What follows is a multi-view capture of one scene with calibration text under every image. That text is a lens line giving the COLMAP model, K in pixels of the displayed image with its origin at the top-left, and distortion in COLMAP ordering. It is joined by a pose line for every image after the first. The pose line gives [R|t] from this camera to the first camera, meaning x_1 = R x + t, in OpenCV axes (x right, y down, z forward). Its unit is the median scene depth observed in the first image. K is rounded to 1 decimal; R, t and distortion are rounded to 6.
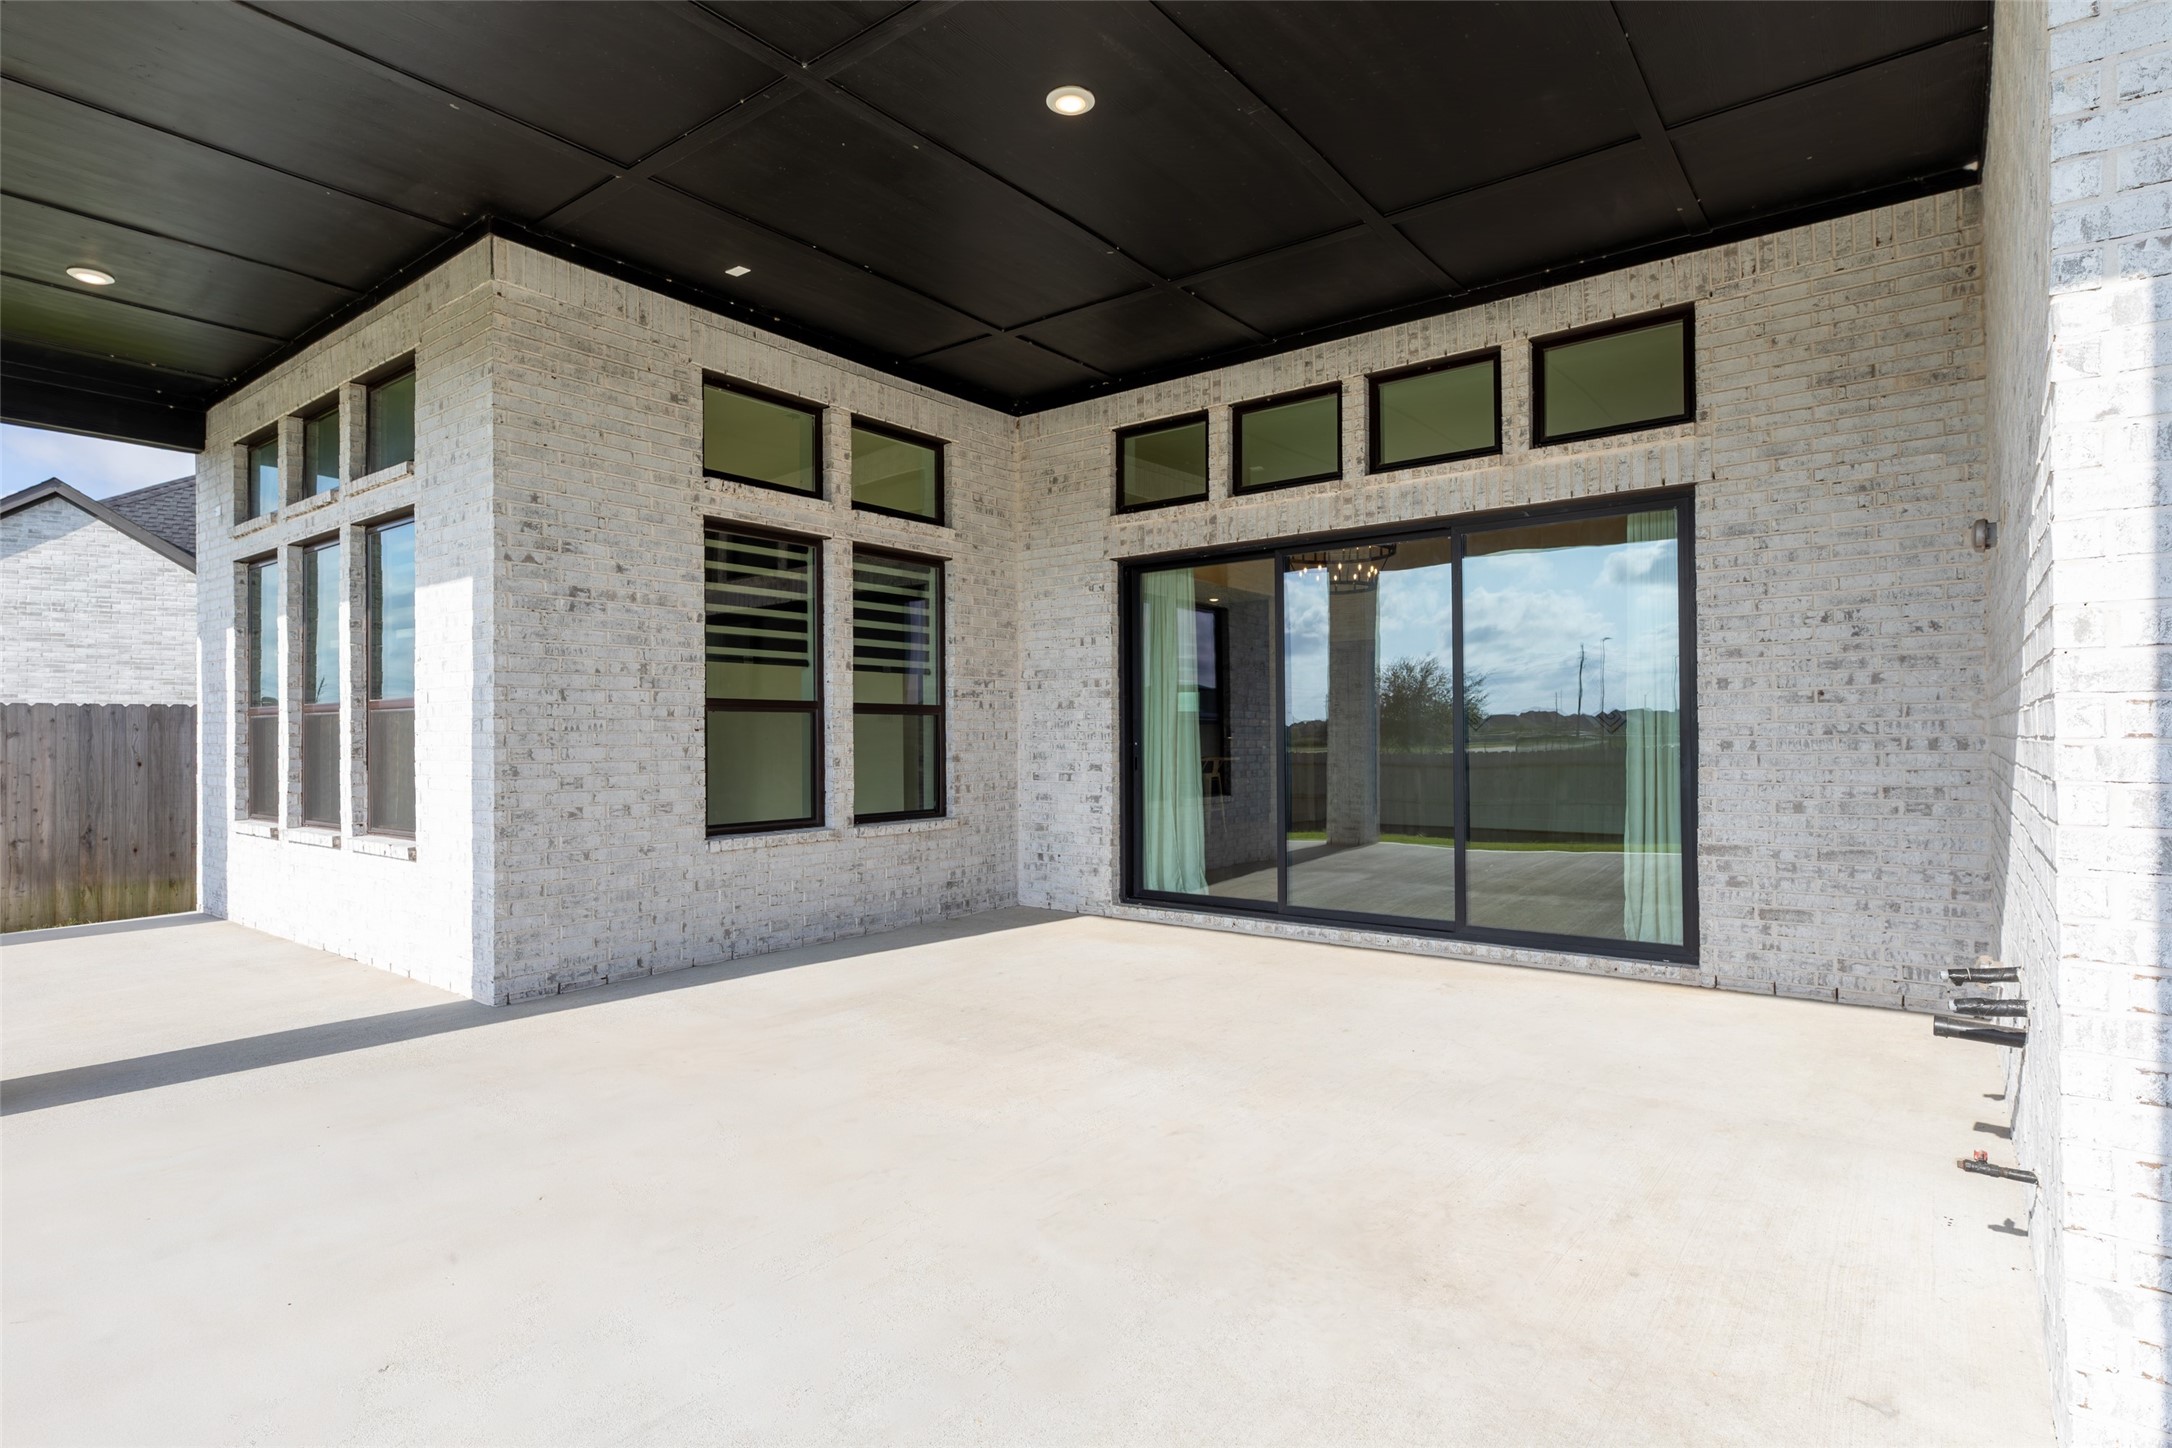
lens RADIAL K [[1108.0, 0, 1085.2], [0, 1108.0, 732.5], [0, 0, 1]] dist [0.003925, -0.000736]
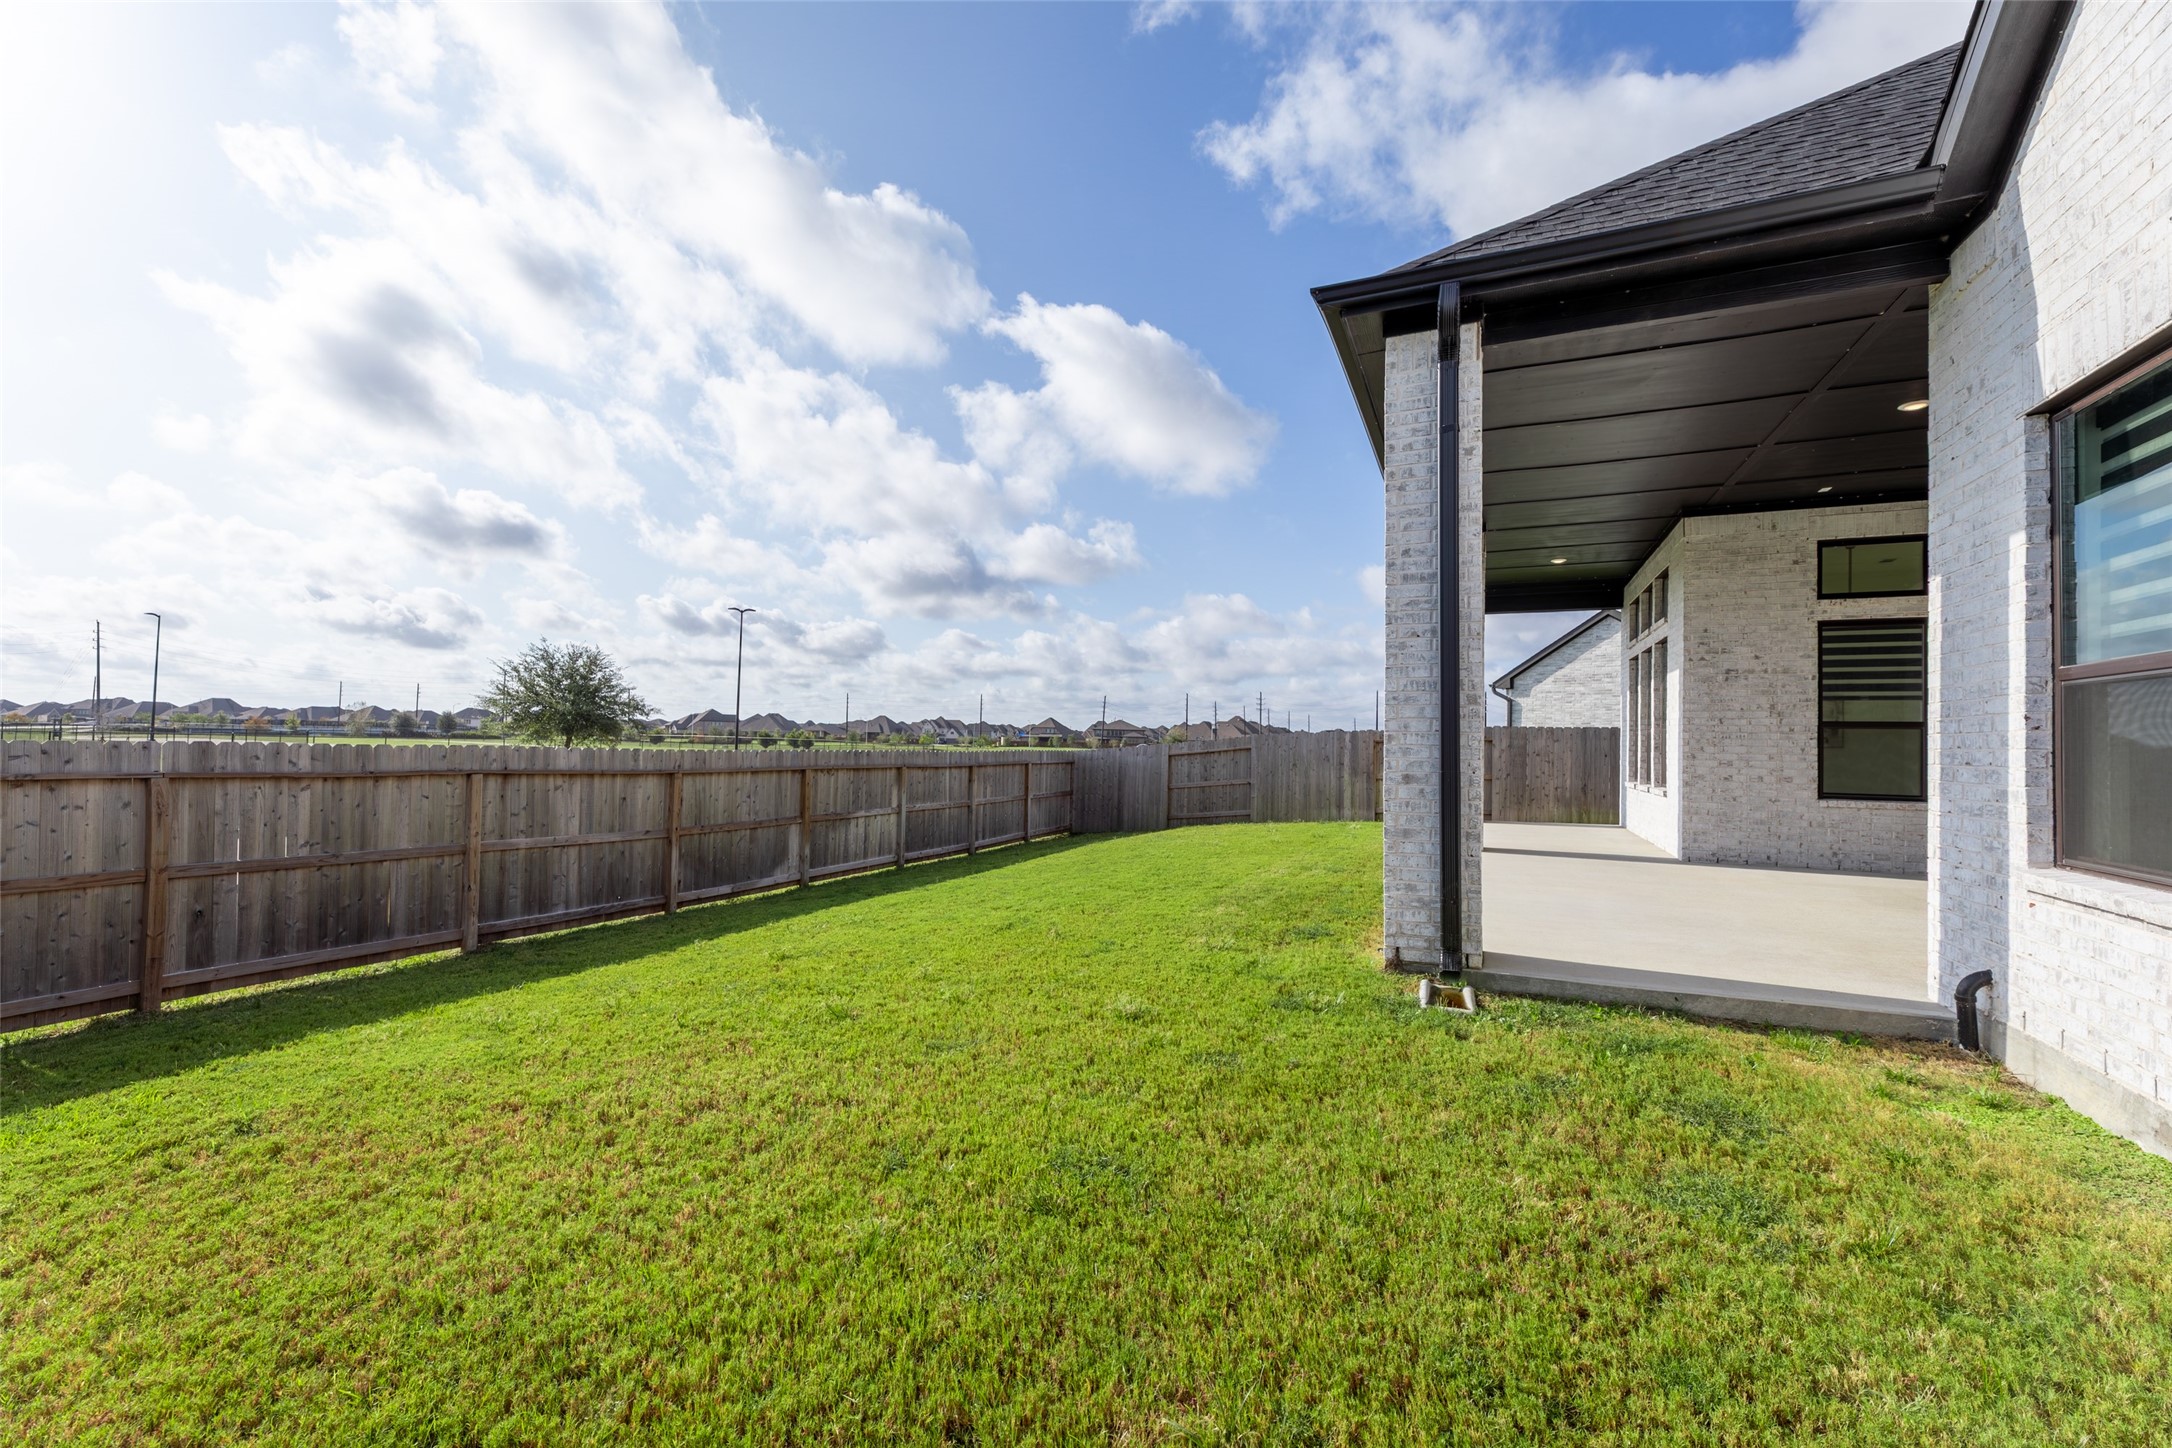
lens RADIAL K [[881.6, 0, 1093.3], [0, 881.6, 724.3], [0, 0, 1]] dist [0.002757, 0.000287]
pose [[0.241644, -0.011662, -0.970295, 0.801288], [-0.015596, 0.999752, -0.015900, 0.015776], [0.970240, 0.018975, 0.241402, -0.517679]]
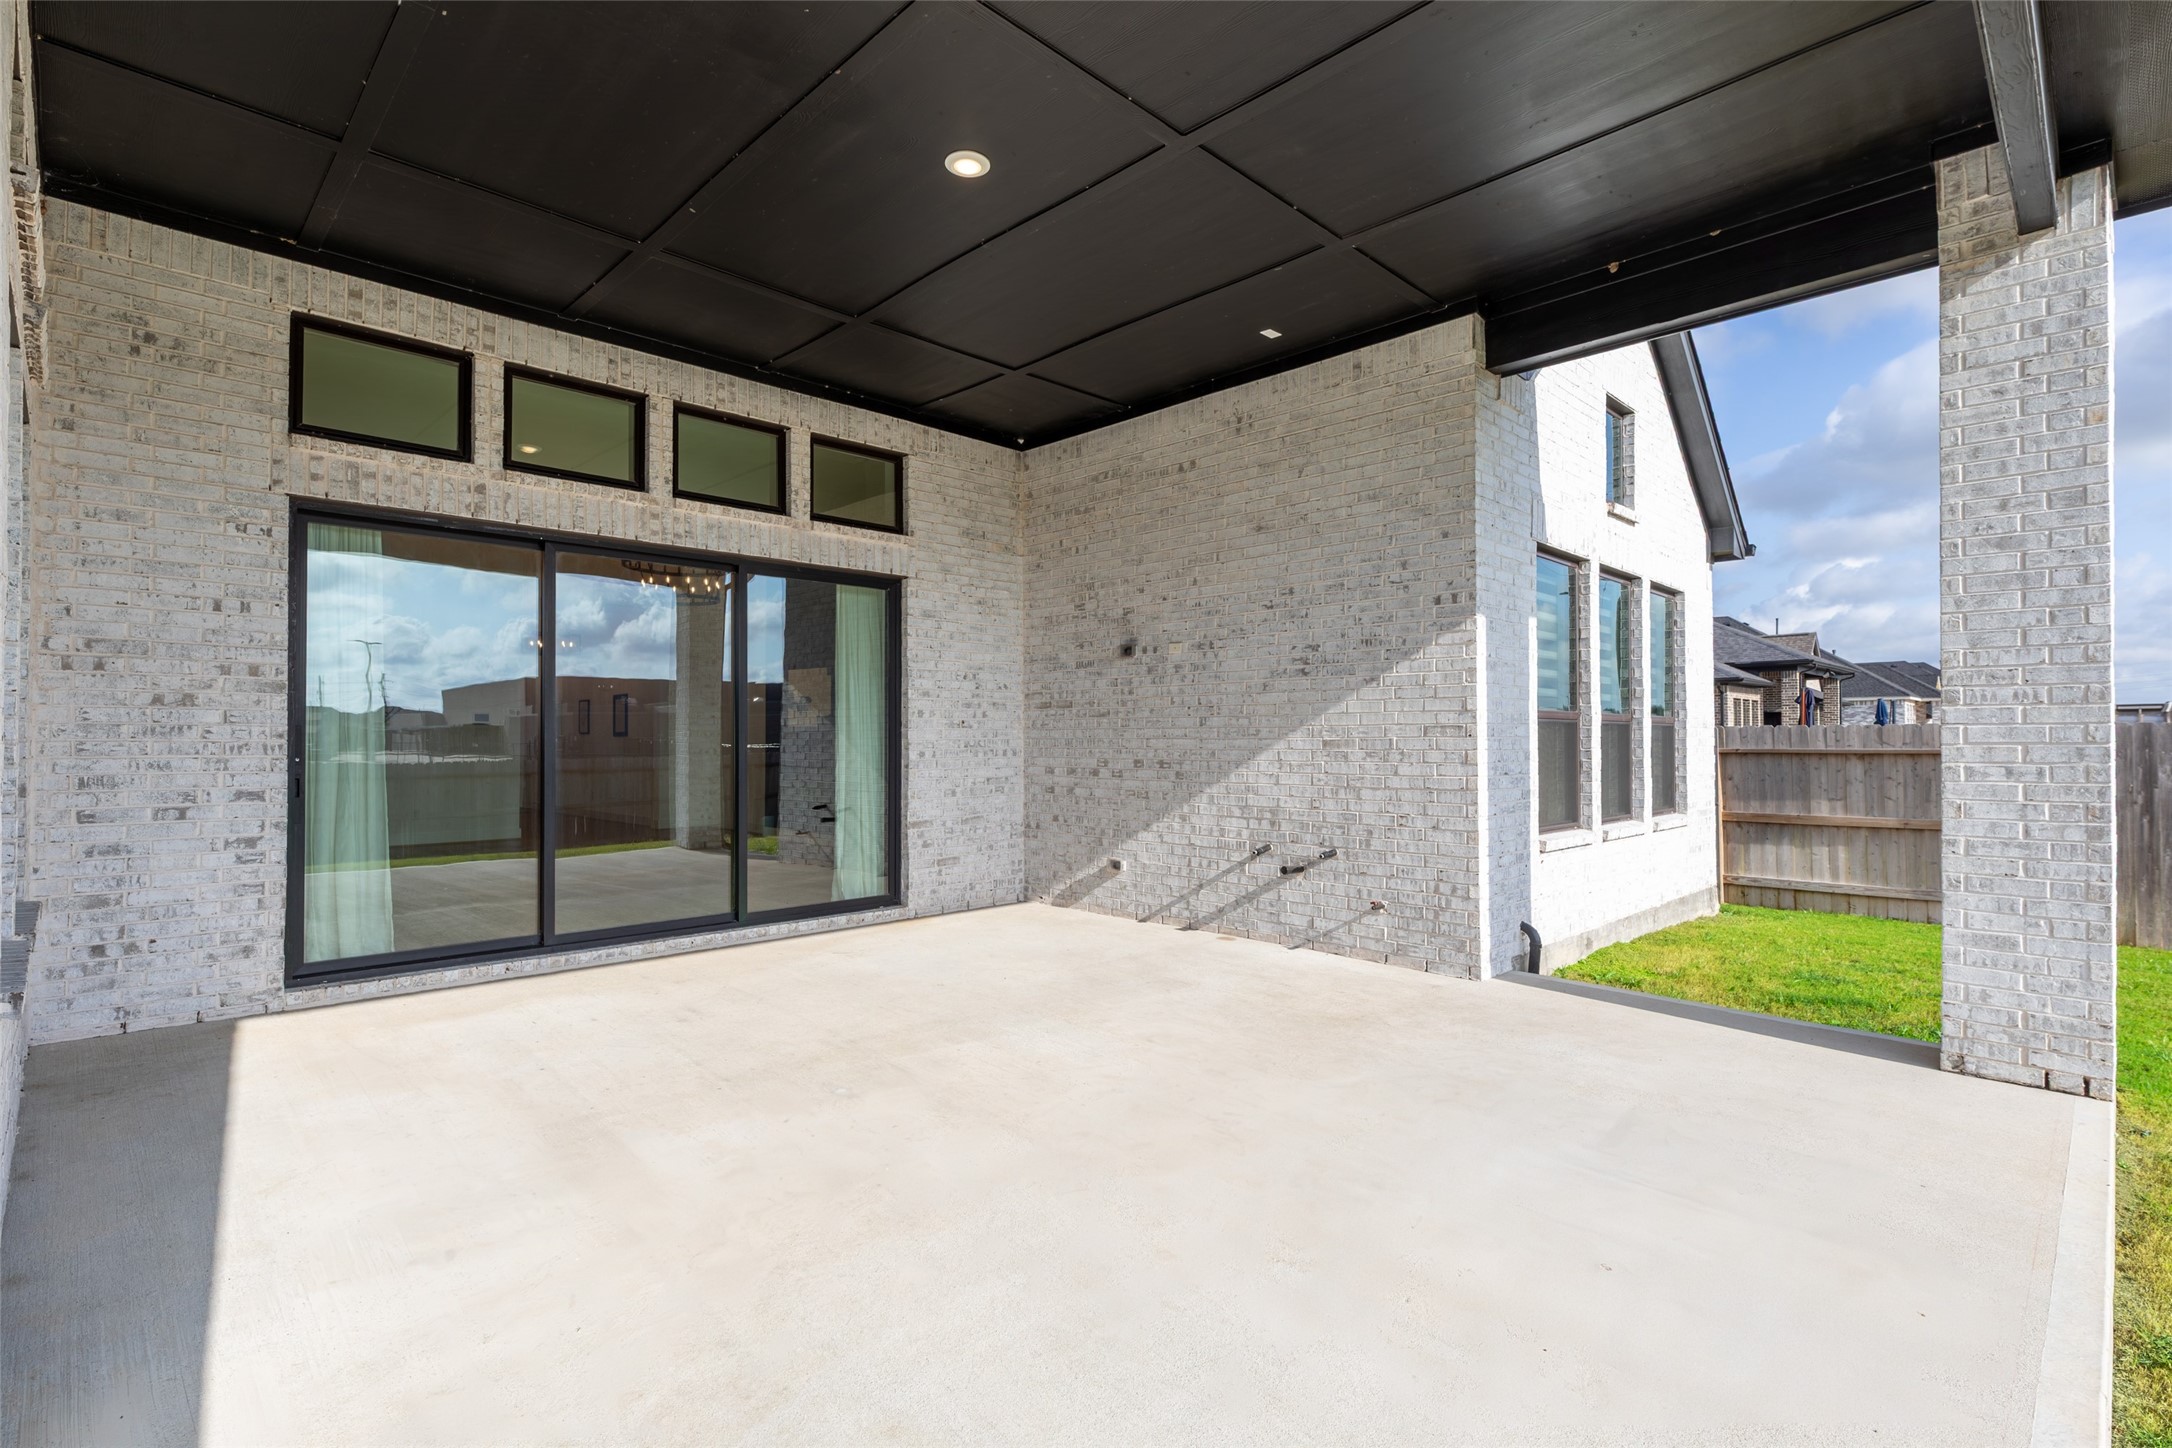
lens RADIAL K [[1013.9, 0, 1077.8], [0, 1013.9, 728.4], [0, 0, 1]] dist [-0.002559, 0.000727]
pose [[0.135711, 0.019155, 0.990563, -0.639886], [-0.002681, 0.999817, -0.018967, 0.001259], [-0.990745, -0.000082, 0.135738, 0.504988]]
